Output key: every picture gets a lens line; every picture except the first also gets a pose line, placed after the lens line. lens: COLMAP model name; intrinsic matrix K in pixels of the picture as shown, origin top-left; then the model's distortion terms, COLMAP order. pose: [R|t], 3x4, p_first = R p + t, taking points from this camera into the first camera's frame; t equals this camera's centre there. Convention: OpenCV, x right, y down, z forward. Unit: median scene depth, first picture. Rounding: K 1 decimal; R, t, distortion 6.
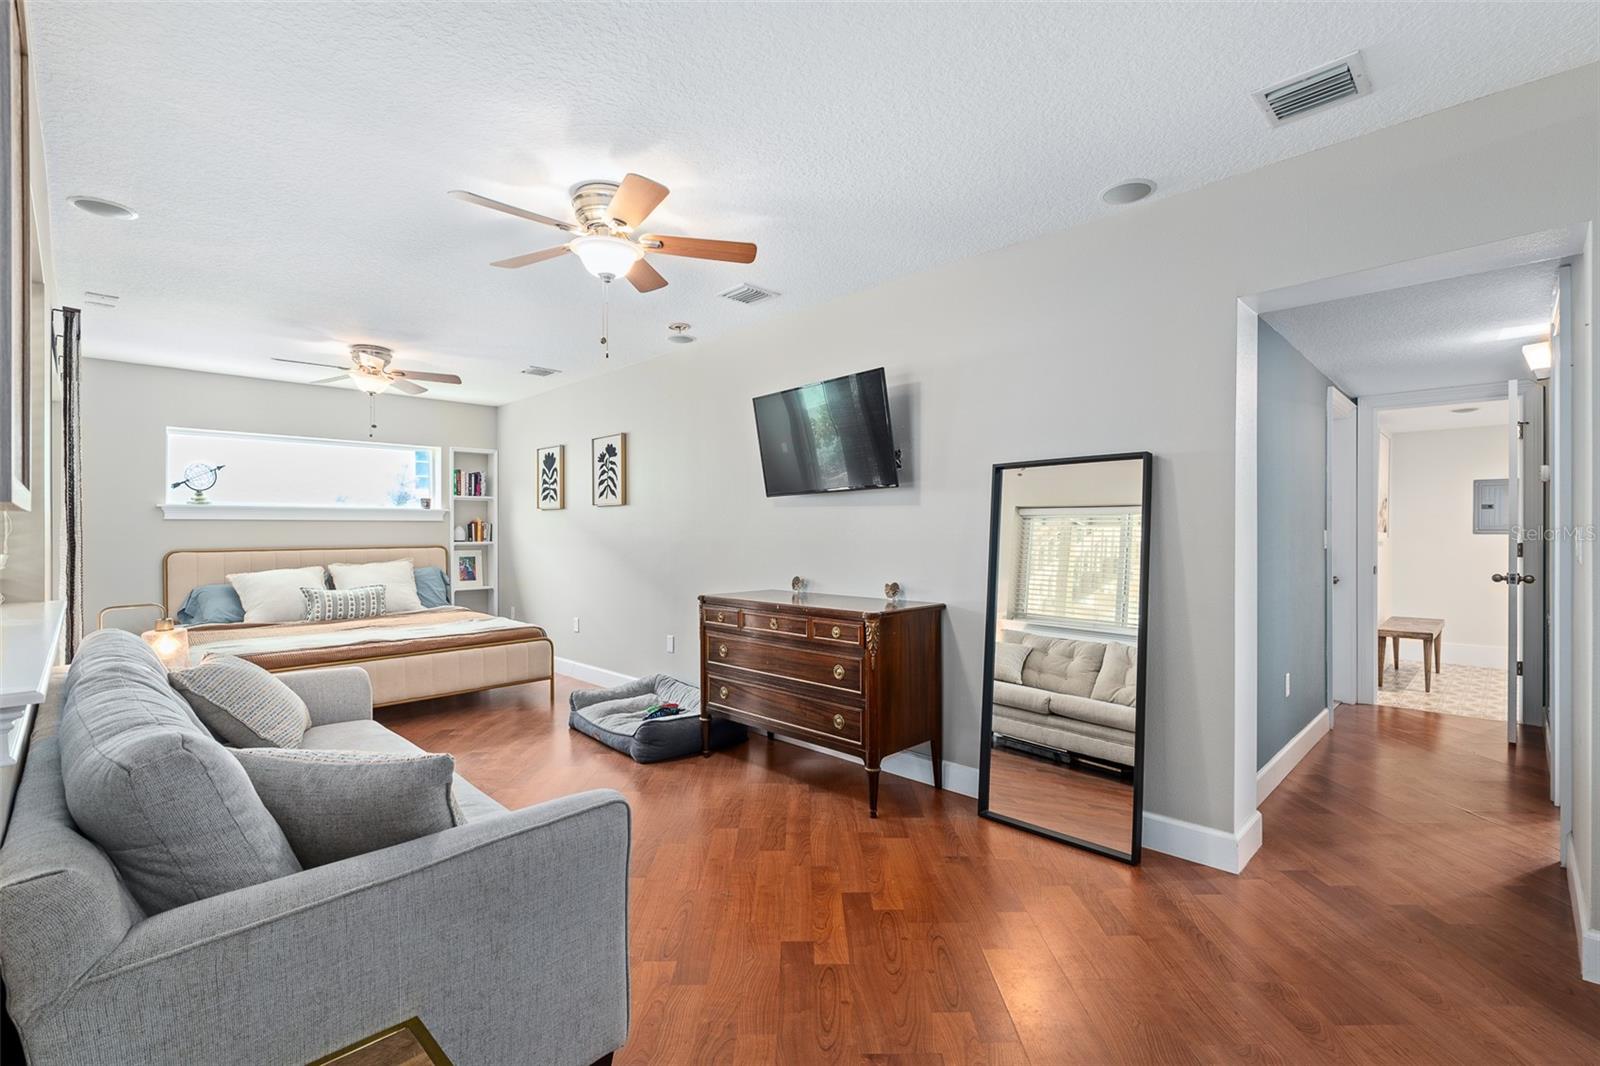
lens RADIAL K [[721.6, 0, 799.8], [0, 721.6, 524.5], [0, 0, 1]] dist [-0.007488, 0.000542]
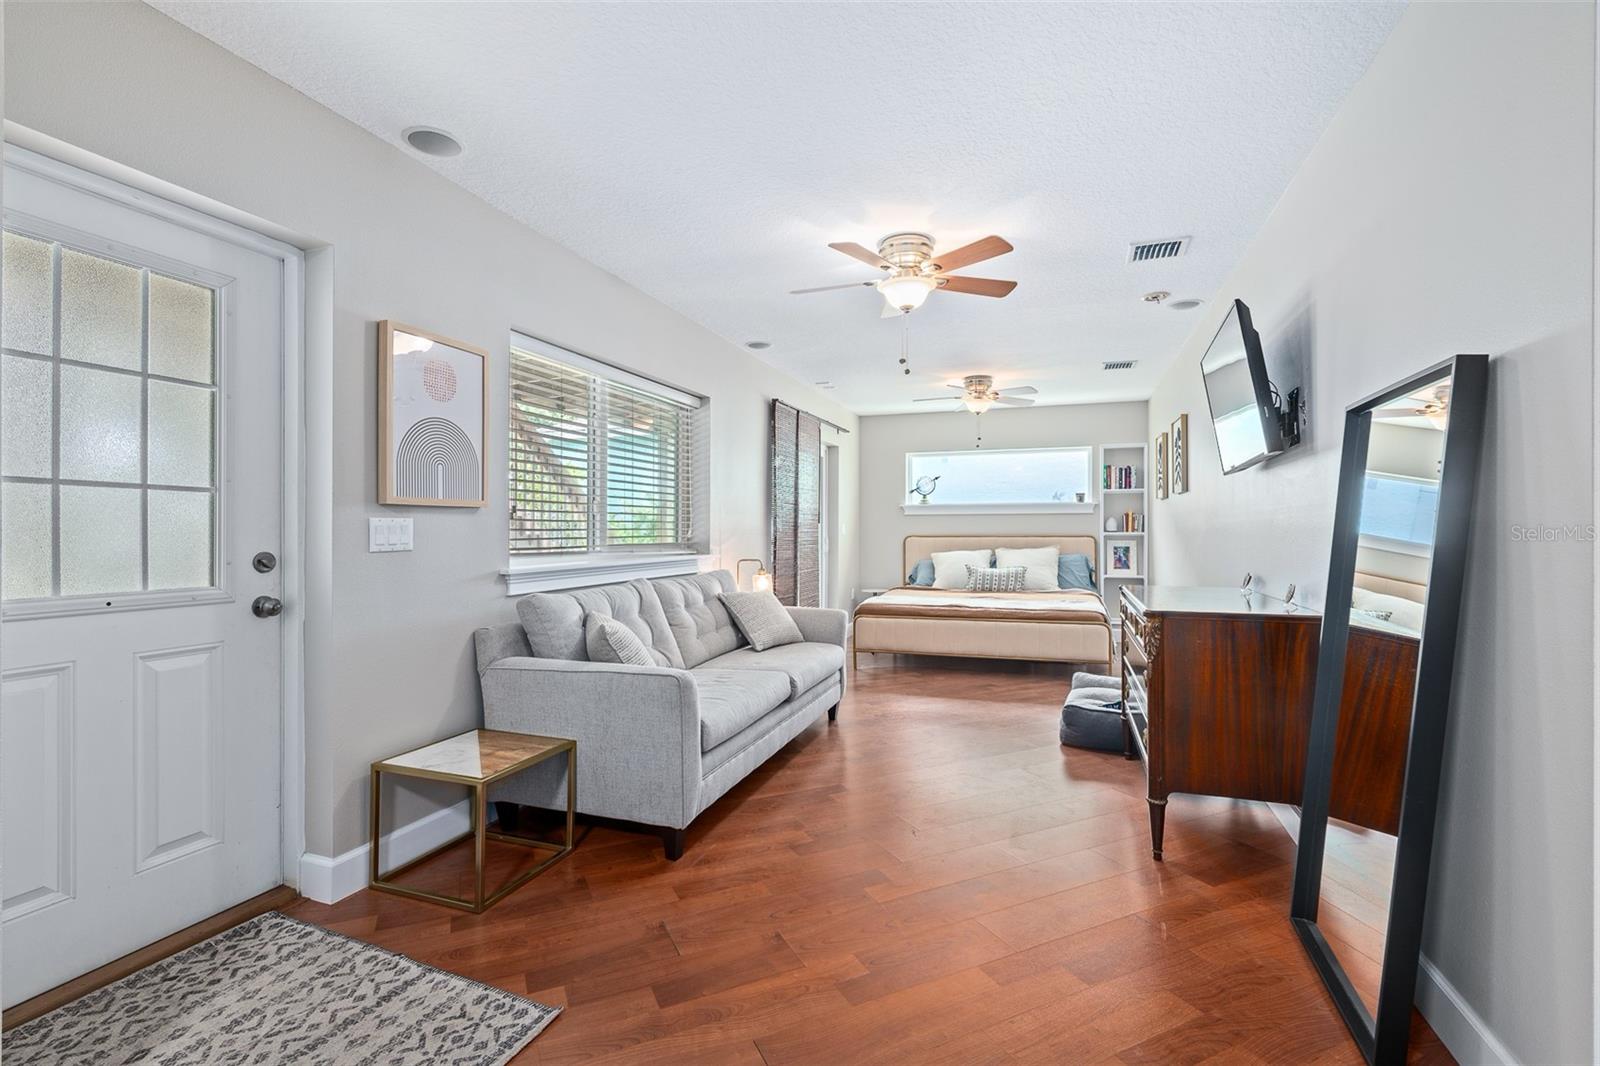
lens RADIAL K [[721.6, 0, 799.8], [0, 721.6, 524.5], [0, 0, 1]] dist [-0.007488, 0.000542]
pose [[0.416052, -0.003445, -0.909334, 0.328057], [0.007978, 0.999968, -0.000138, 0.009455], [0.909306, -0.007197, 0.416066, 0.138048]]
